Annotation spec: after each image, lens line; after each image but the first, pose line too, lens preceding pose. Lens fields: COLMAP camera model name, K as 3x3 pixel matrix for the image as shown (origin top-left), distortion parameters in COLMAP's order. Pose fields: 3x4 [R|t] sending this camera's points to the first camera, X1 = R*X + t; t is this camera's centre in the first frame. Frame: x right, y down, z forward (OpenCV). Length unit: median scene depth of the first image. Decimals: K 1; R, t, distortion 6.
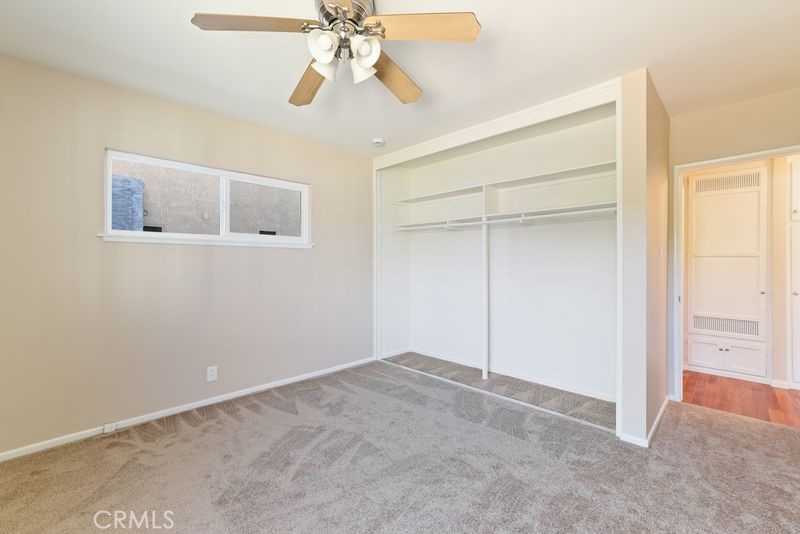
lens RADIAL K [[339.9, 0, 400.3], [0, 339.9, 266.0], [0, 0, 1]] dist [-0.010664, 0.006541]
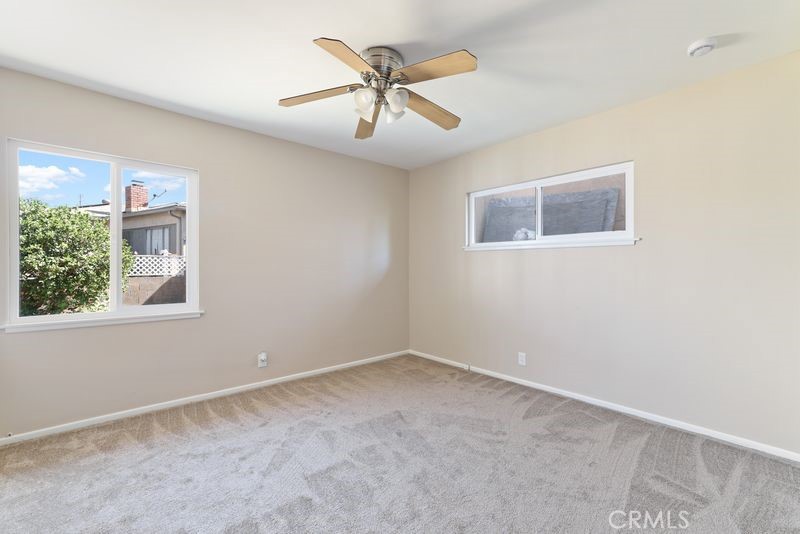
lens RADIAL K [[339.9, 0, 400.3], [0, 339.9, 265.6], [0, 0, 1]] dist [-0.010664, 0.006541]
pose [[-0.055134, -0.000983, -0.998478, 0.574398], [-0.005987, 0.999982, -0.000653, -0.000218], [0.998461, 0.005942, -0.055139, 0.581255]]
